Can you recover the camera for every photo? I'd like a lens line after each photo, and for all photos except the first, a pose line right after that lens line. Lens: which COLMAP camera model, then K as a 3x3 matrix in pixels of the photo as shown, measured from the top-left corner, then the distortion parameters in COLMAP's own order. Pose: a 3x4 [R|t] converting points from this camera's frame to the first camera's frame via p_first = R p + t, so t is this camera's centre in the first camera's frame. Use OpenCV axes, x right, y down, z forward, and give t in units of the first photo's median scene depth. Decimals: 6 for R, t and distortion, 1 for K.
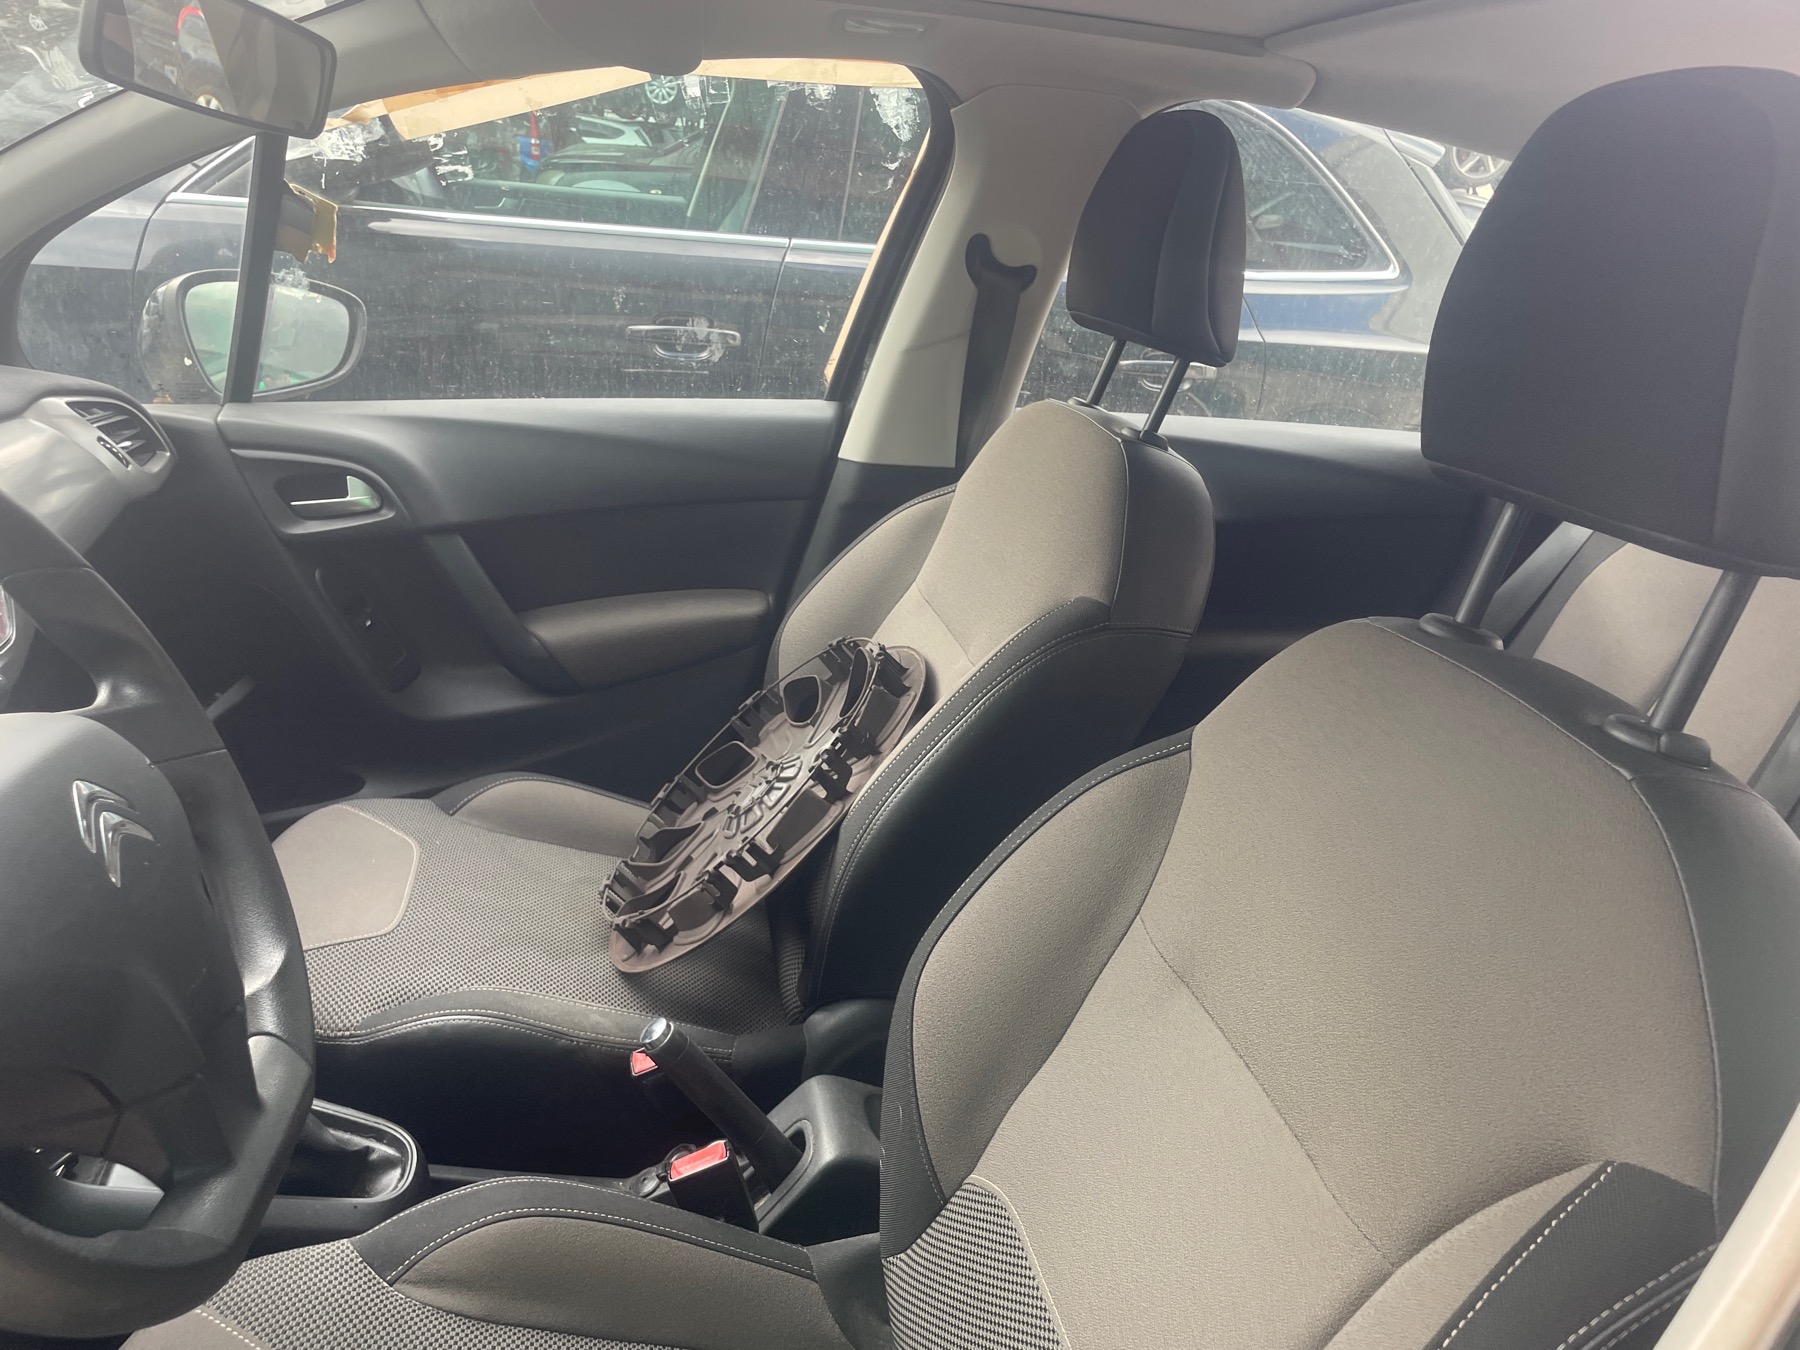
lens RADIAL K [[1368.1, 0, 885.7], [0, 1368.1, 679.7], [0, 0, 1]] dist [0.076823, -0.096990]
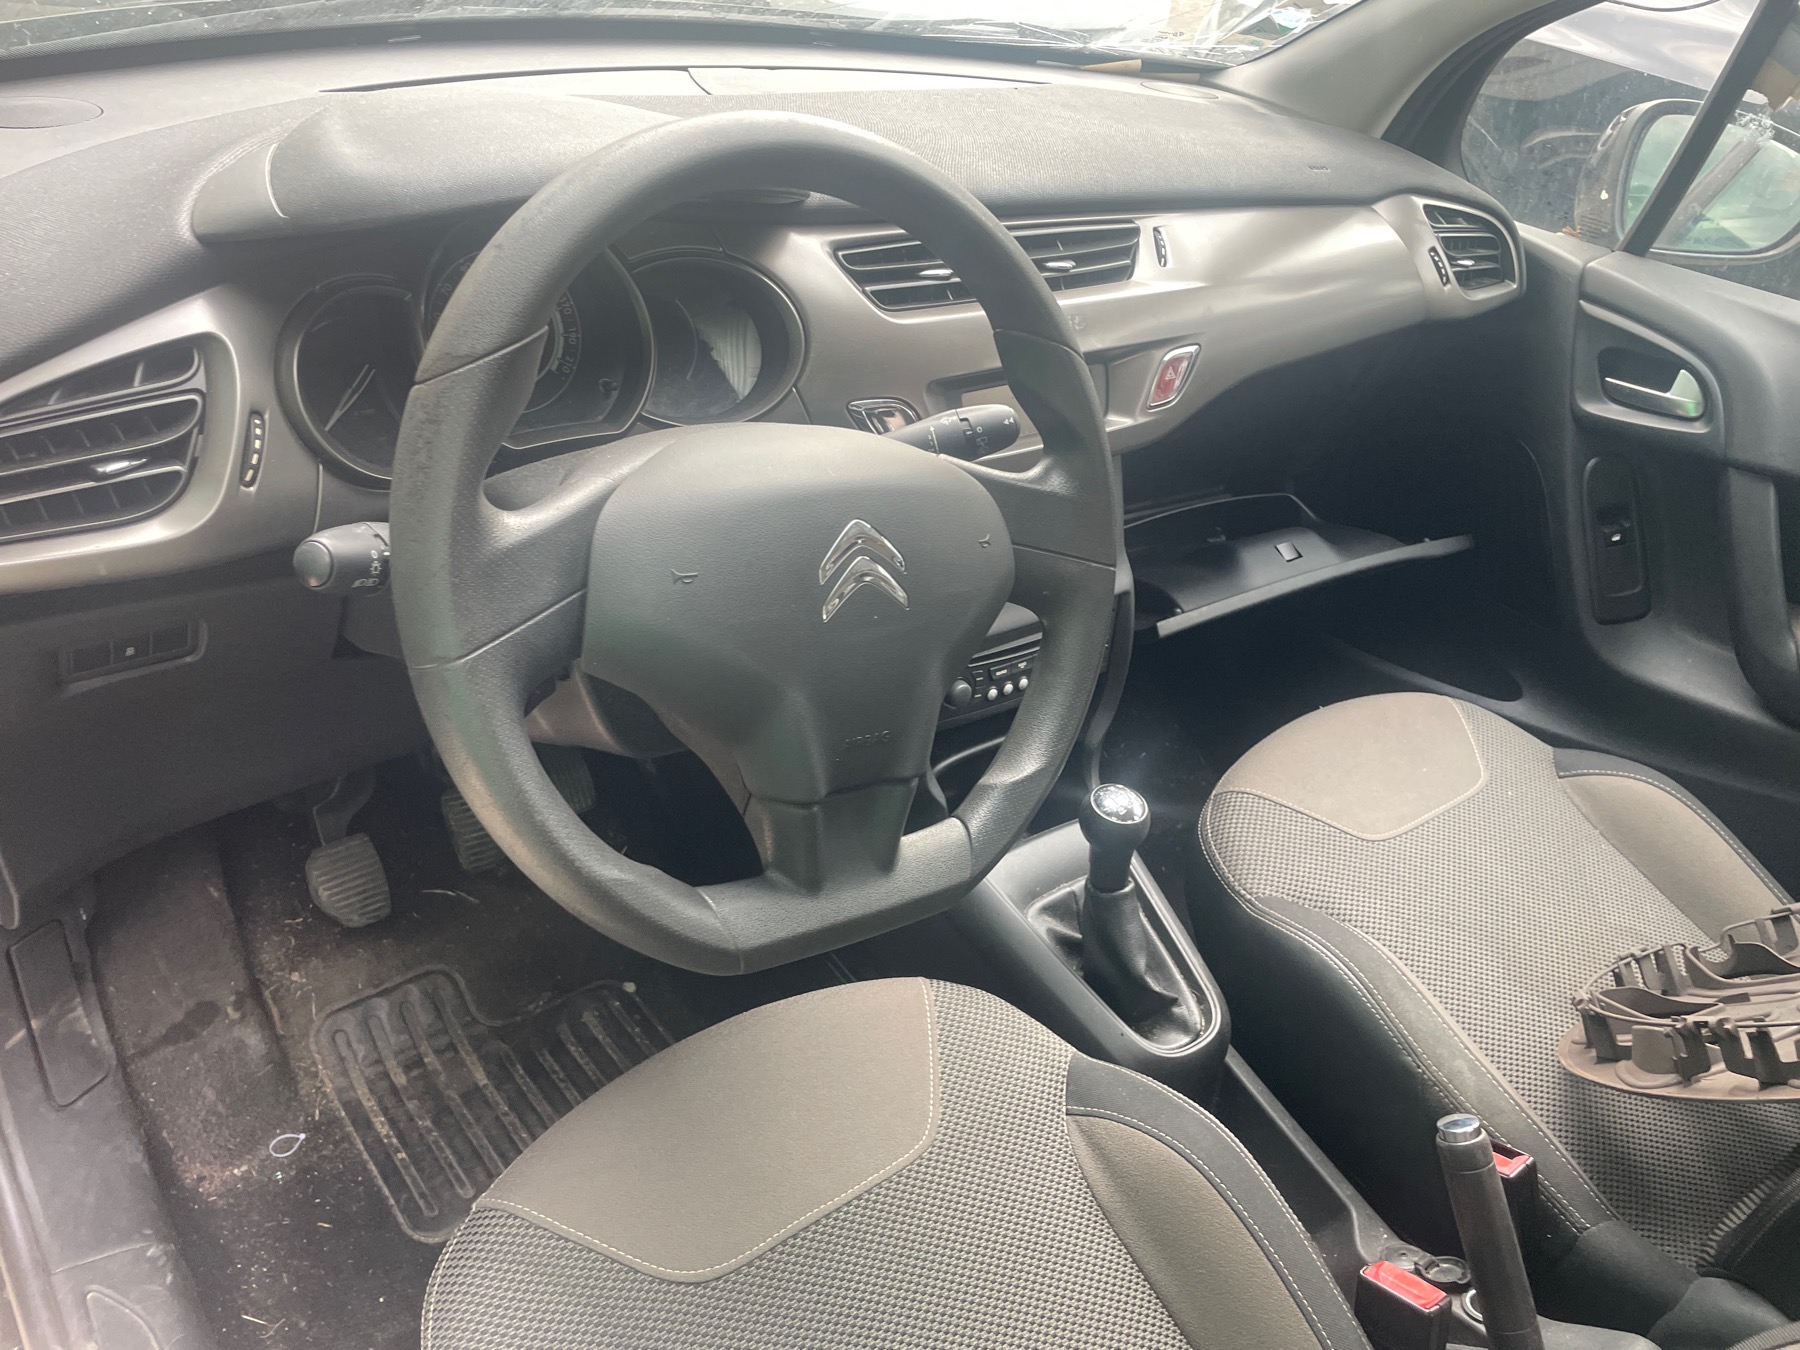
lens RADIAL K [[1368.1, 0, 887.2], [0, 1368.1, 675.2], [0, 0, 1]] dist [0.076823, -0.096990]
pose [[0.453239, 0.487245, -0.746437, 0.117746], [-0.397335, 0.860025, 0.320128, -0.072229], [0.797935, 0.151491, 0.583396, 0.169814]]
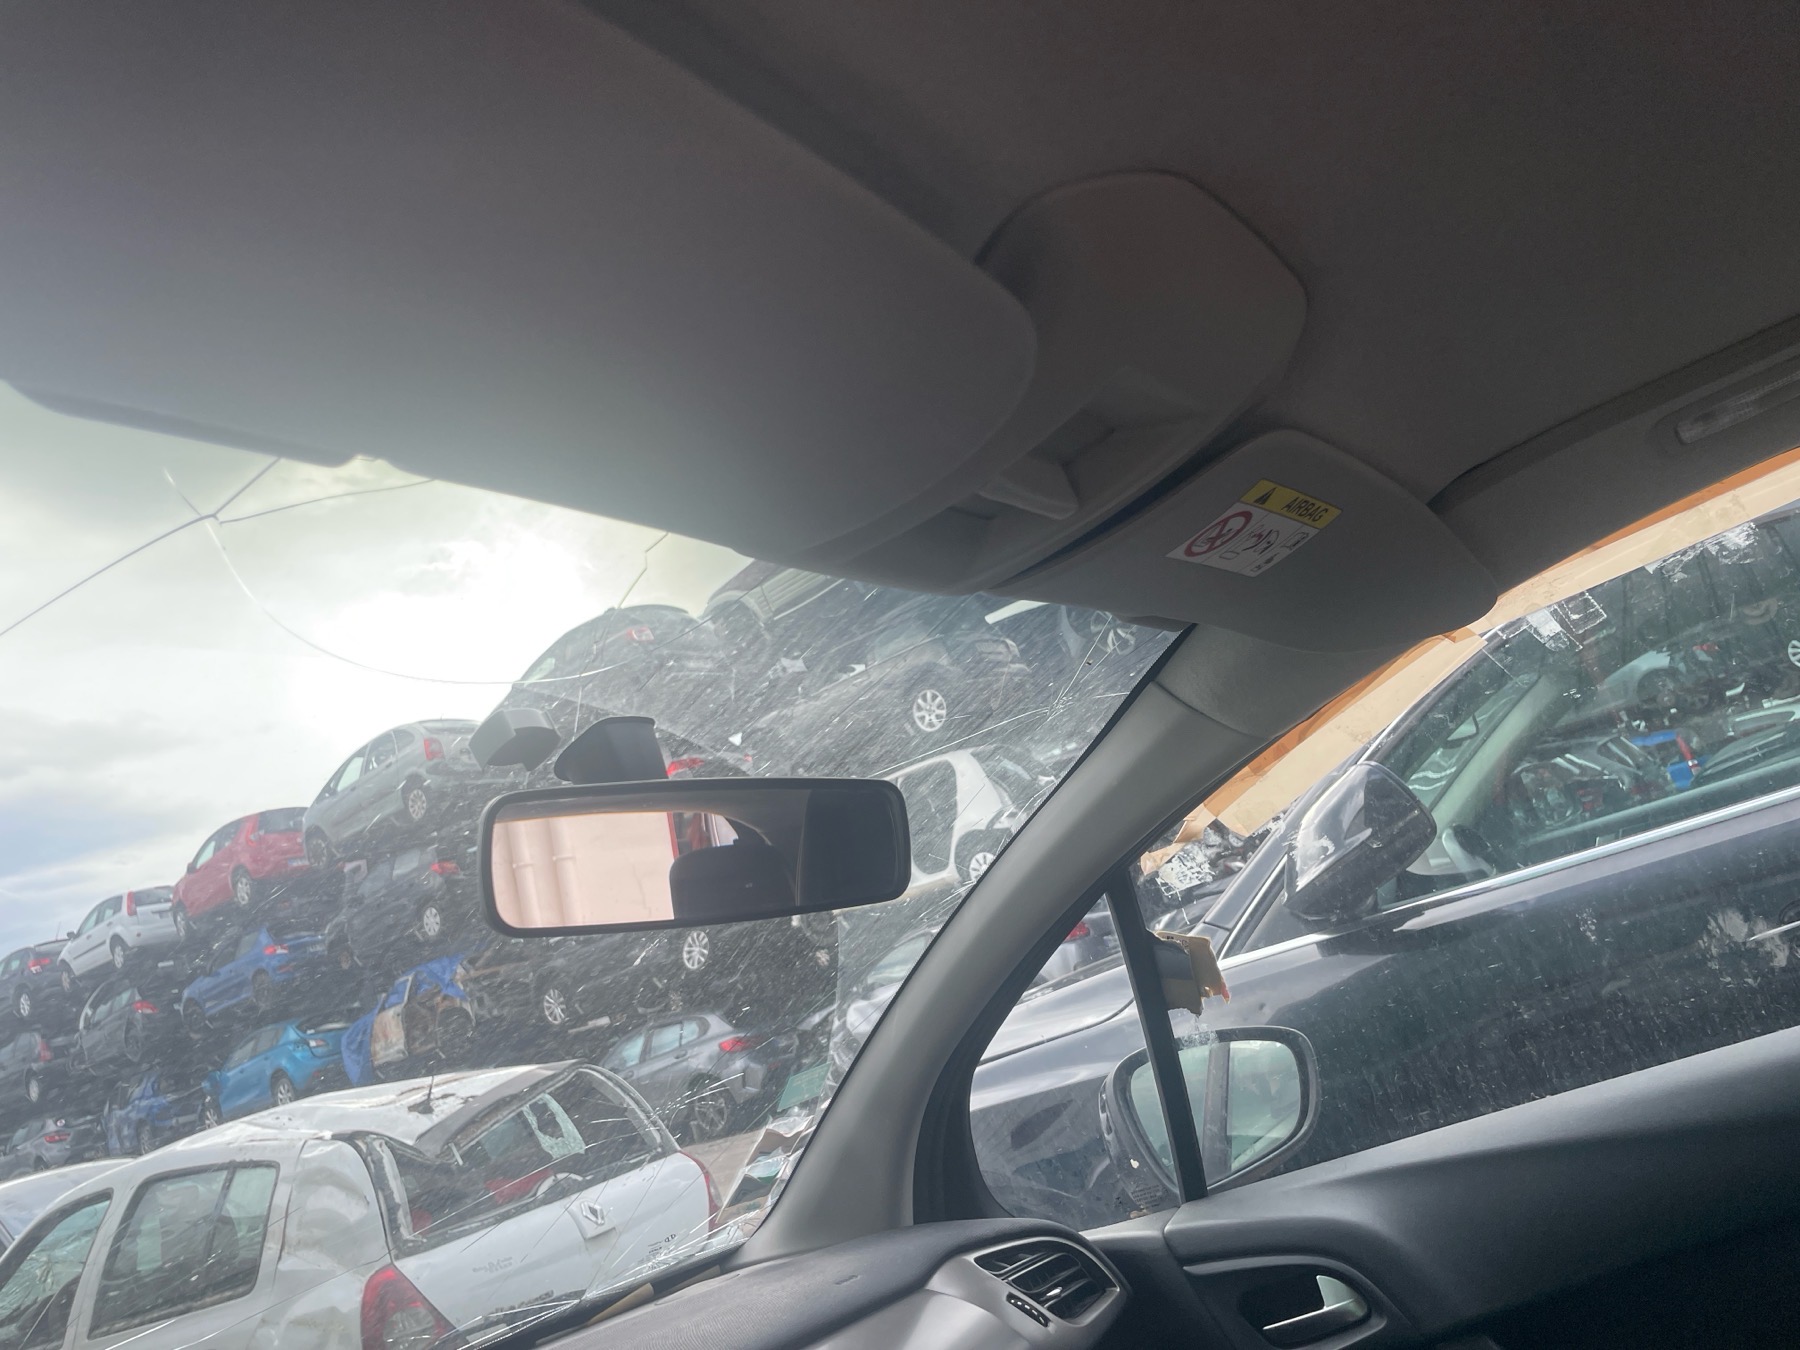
lens RADIAL K [[1368.1, 0, 881.6], [0, 1368.1, 662.0], [0, 0, 1]] dist [0.076823, -0.096990]
pose [[0.636226, -0.453768, -0.623948, 0.085172], [0.087818, 0.846082, -0.525769, -0.059429], [0.766488, 0.279714, 0.578149, 0.319893]]
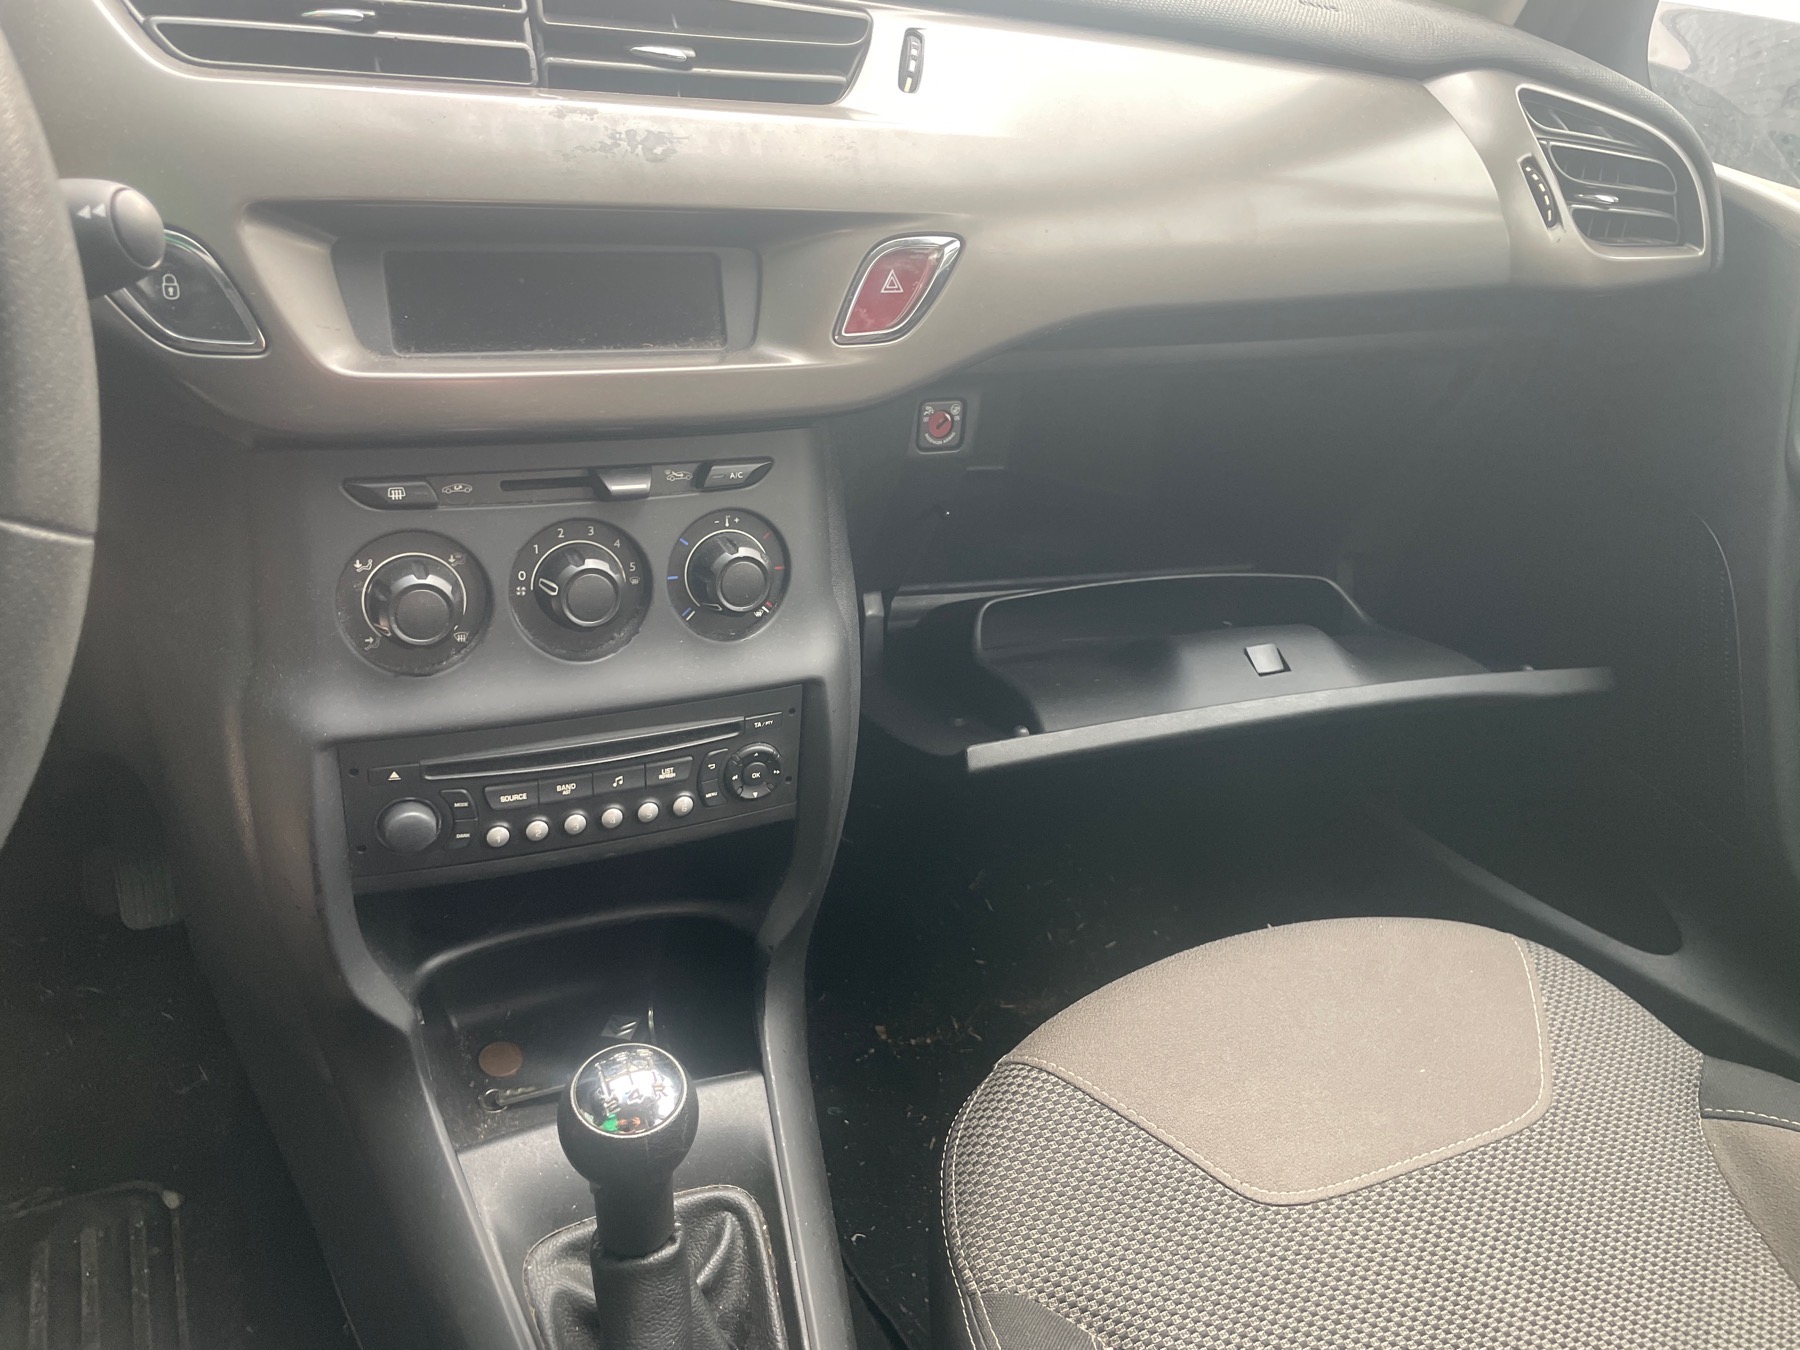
lens RADIAL K [[1368.1, 0, 896.4], [0, 1368.1, 663.4], [0, 0, 1]] dist [0.076823, -0.096990]
pose [[0.245585, 0.466547, -0.849719, -0.057666], [-0.432368, 0.837260, 0.334744, -0.076942], [0.867610, 0.285183, 0.407338, 0.574859]]
